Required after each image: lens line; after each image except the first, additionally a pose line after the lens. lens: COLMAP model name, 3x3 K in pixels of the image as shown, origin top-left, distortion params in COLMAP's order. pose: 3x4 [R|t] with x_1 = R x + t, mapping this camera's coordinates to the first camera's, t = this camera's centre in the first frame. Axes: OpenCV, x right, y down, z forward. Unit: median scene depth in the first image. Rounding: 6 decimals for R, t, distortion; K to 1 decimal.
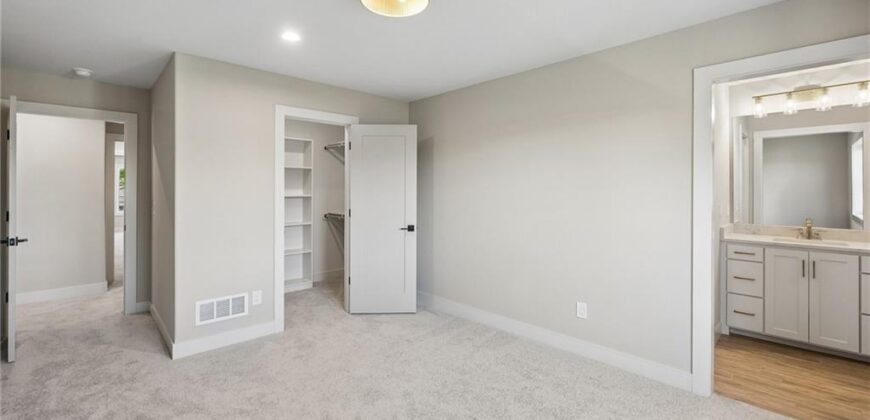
lens RADIAL K [[355.2, 0, 444.7], [0, 355.2, 190.7], [0, 0, 1]] dist [0.001791, 0.000214]
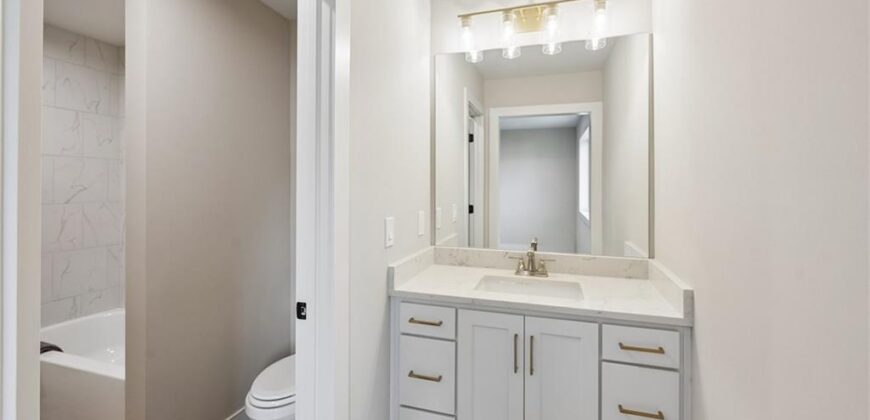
lens RADIAL K [[355.2, 0, 444.7], [0, 355.2, 190.7], [0, 0, 1]] dist [0.001791, 0.000214]
pose [[0.879389, -0.003324, 0.476092, 0.640292], [-0.001881, 0.999944, 0.010456, -0.001269], [-0.476100, -0.010090, 0.879333, 0.577972]]
